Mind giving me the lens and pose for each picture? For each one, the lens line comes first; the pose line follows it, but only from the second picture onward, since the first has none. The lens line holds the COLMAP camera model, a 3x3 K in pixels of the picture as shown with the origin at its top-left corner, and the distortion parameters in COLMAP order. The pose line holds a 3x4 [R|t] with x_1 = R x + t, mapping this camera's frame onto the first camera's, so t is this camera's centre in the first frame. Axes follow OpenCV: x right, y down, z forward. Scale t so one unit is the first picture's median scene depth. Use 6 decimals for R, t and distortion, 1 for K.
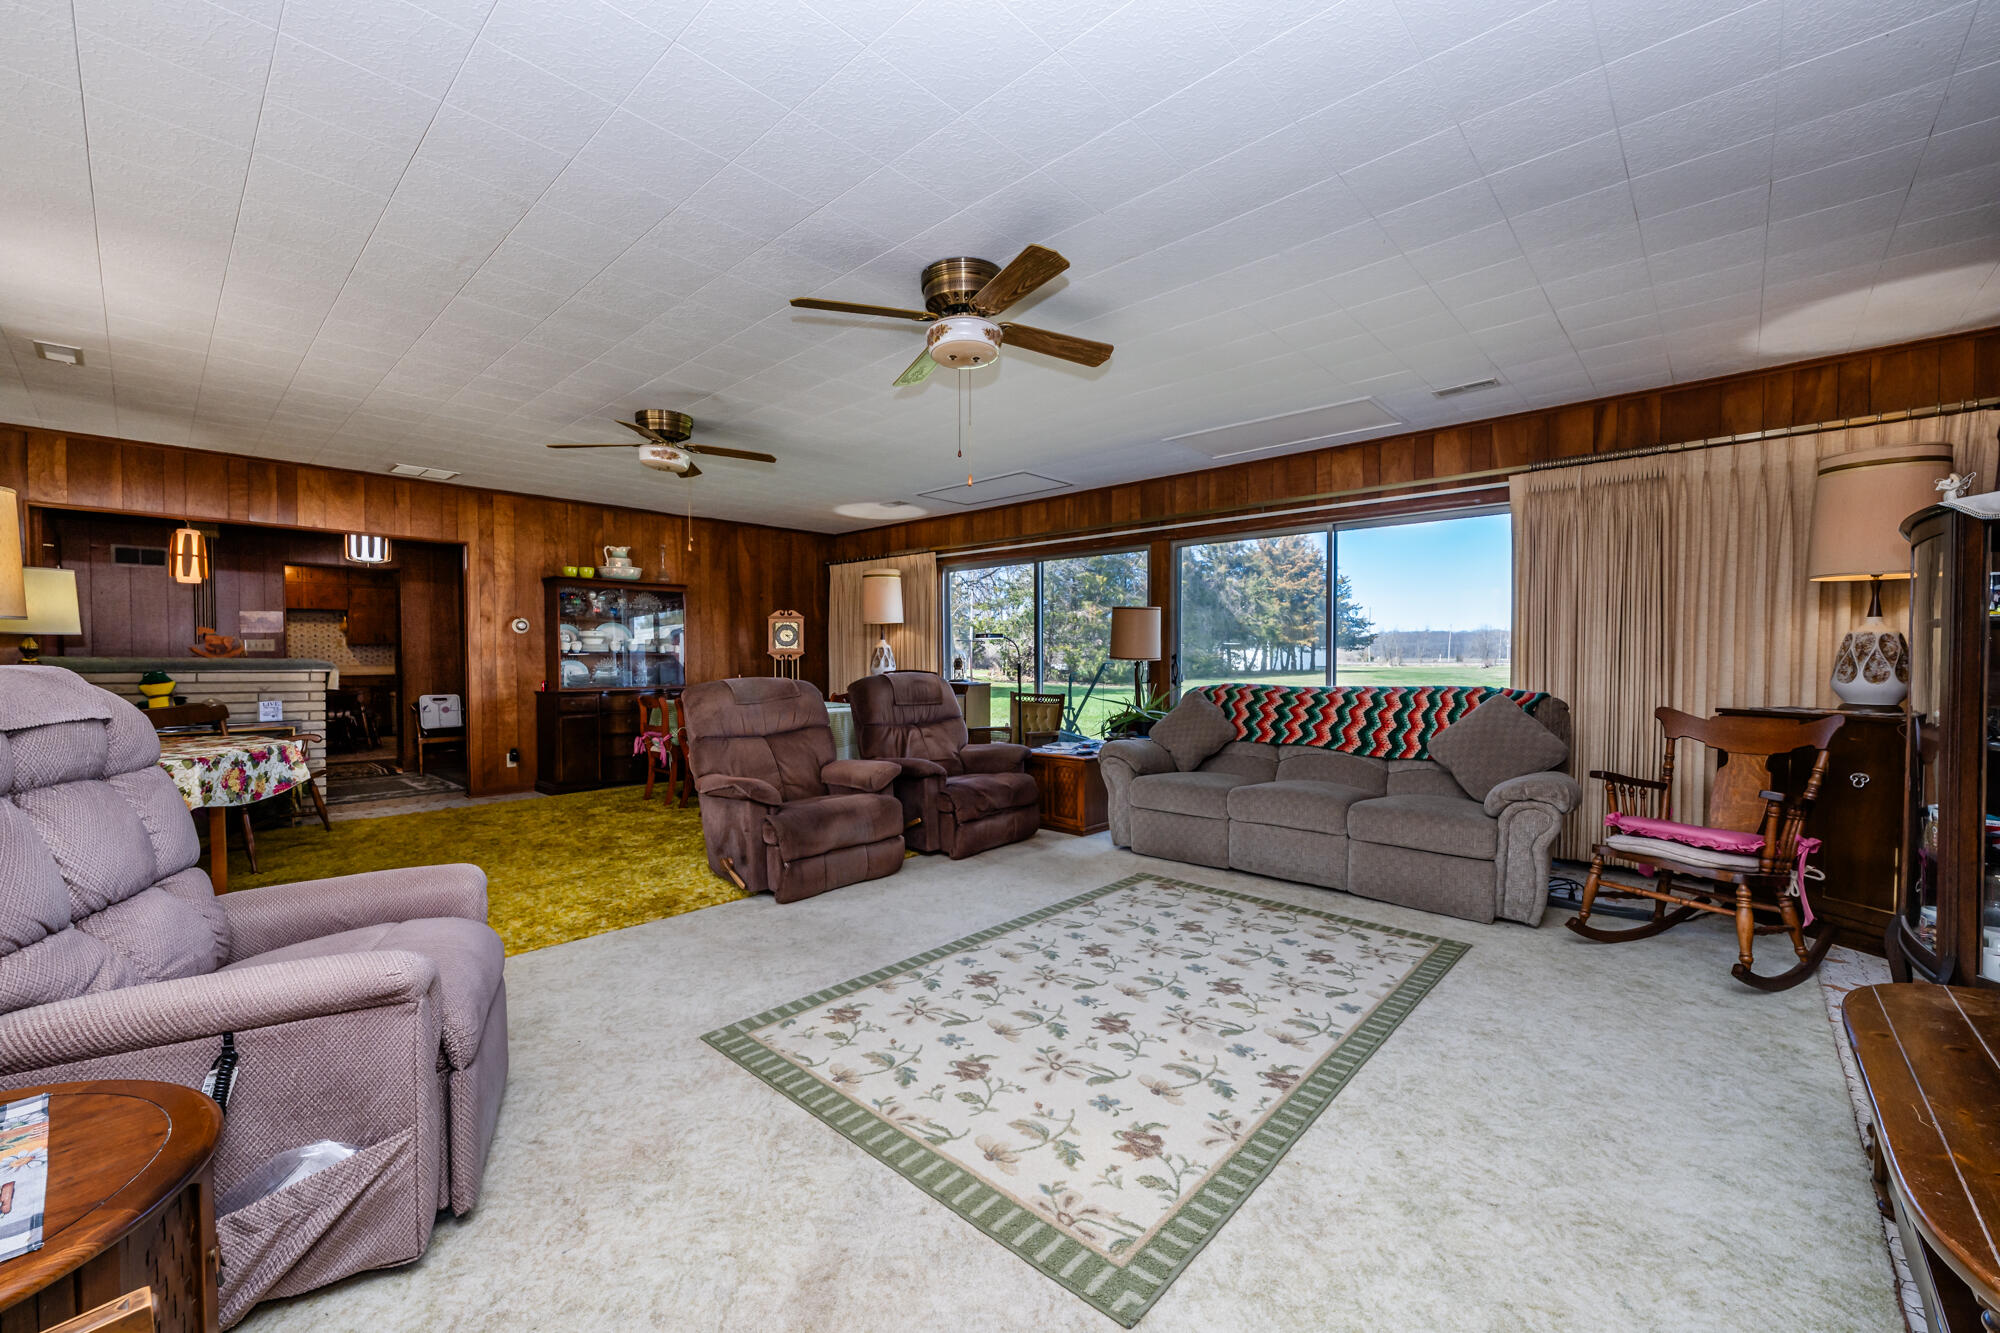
lens RADIAL K [[801.4, 0, 1031.3], [0, 801.4, 673.8], [0, 0, 1]] dist [0.000016, 0.000403]
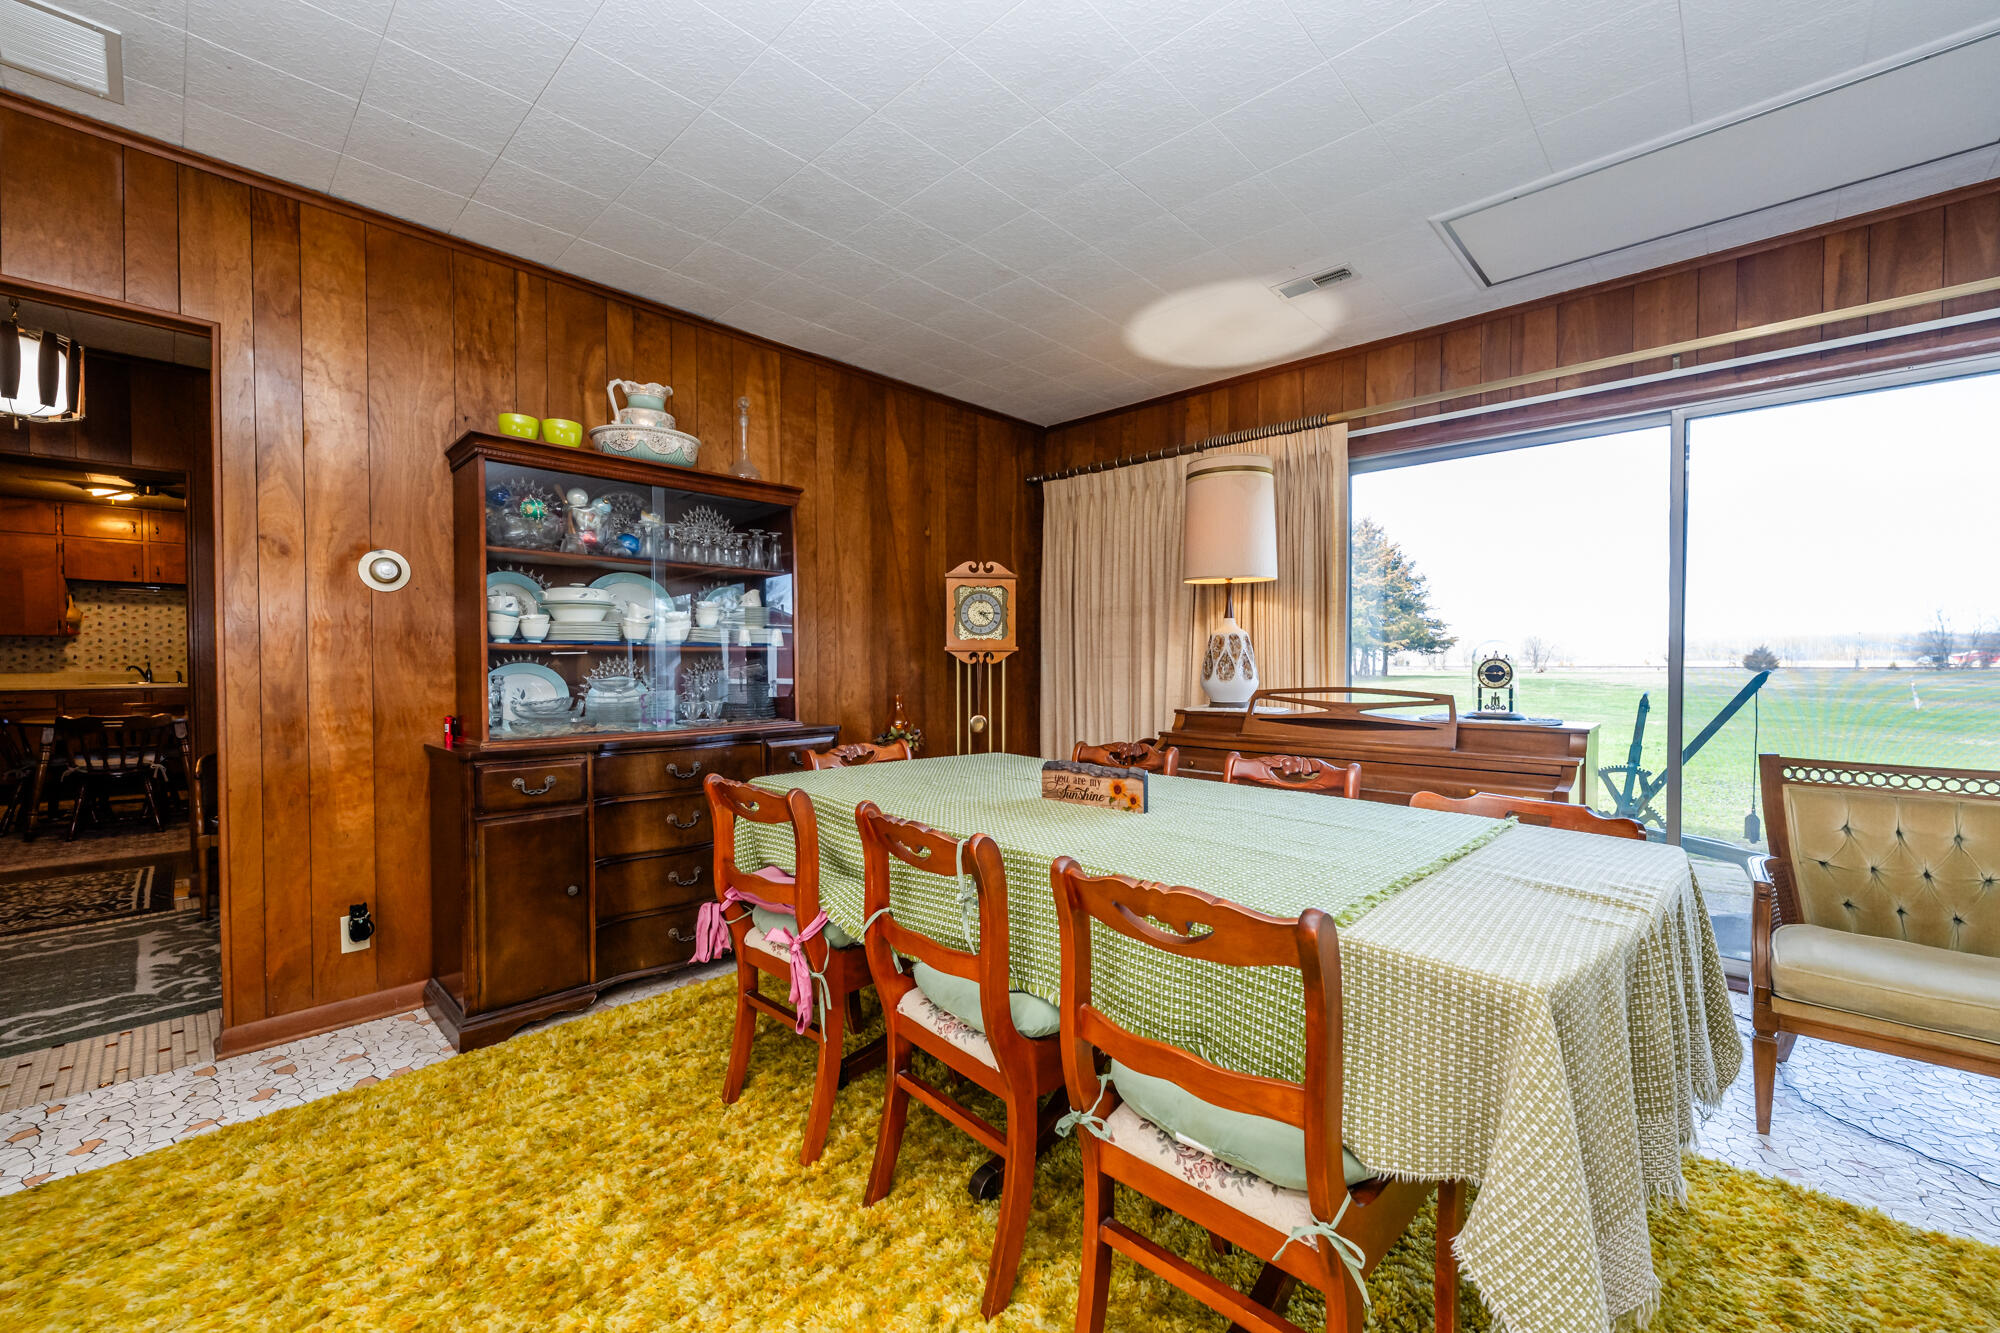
lens RADIAL K [[801.4, 0, 1033.3], [0, 801.4, 673.9], [0, 0, 1]] dist [0.000016, 0.000403]
pose [[0.999963, 0.001919, -0.008374, -0.534089], [-0.001963, 0.999984, -0.005249, -0.017228], [0.008364, 0.005265, 0.999951, 1.014588]]
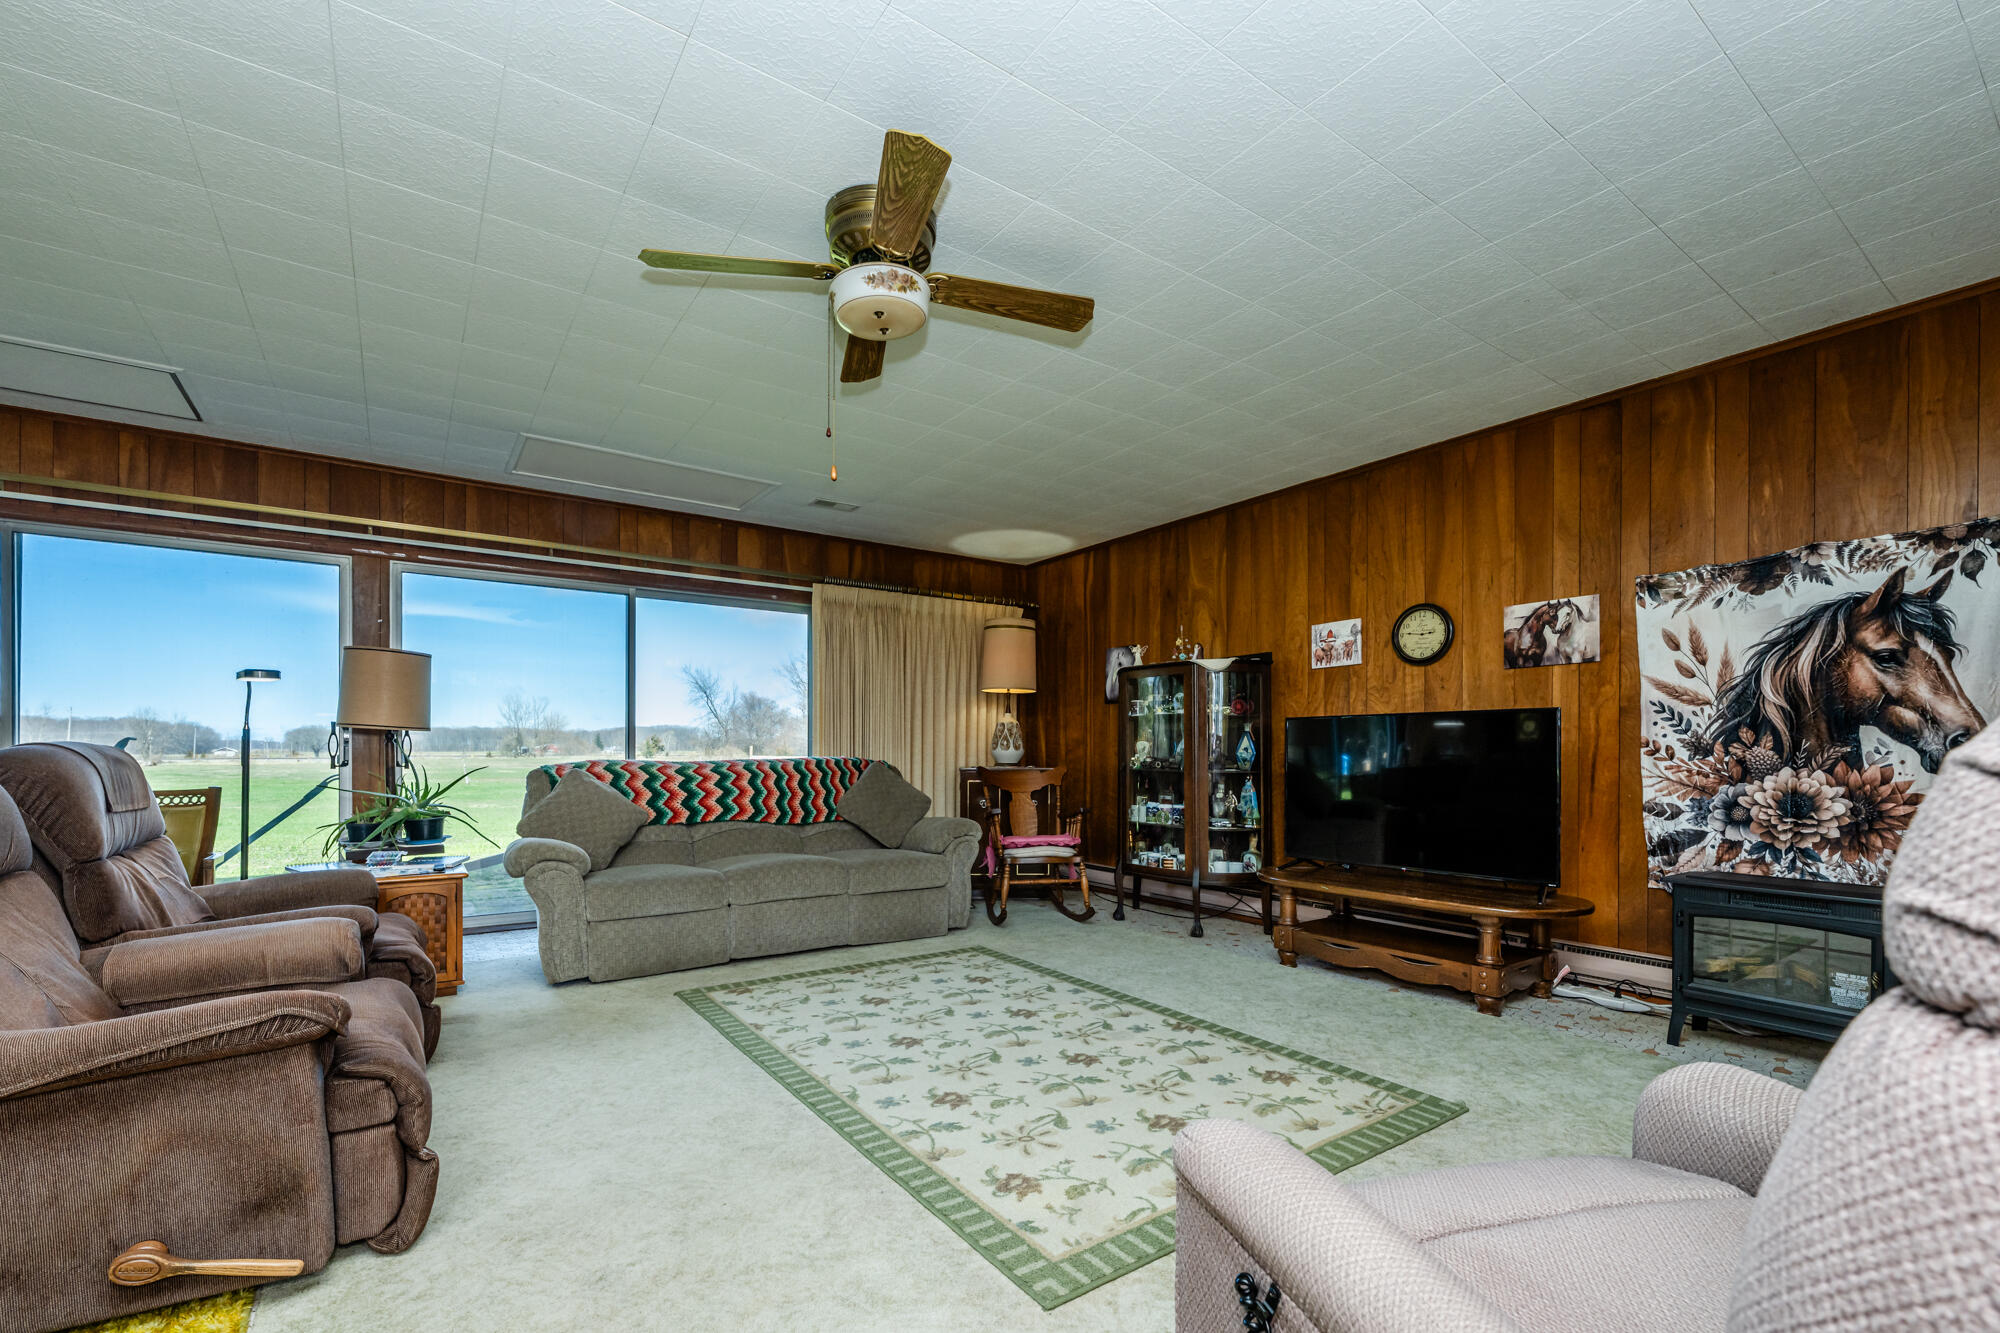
lens RADIAL K [[833.7, 0, 957.1], [0, 833.7, 757.1], [0, 0, 1]] dist [0.002624, -0.000679]
pose [[0.247696, -0.002935, 0.968833, -0.600485], [0.018060, 0.999836, -0.001589, 0.020928], [-0.968669, 0.017891, 0.247708, 0.522443]]
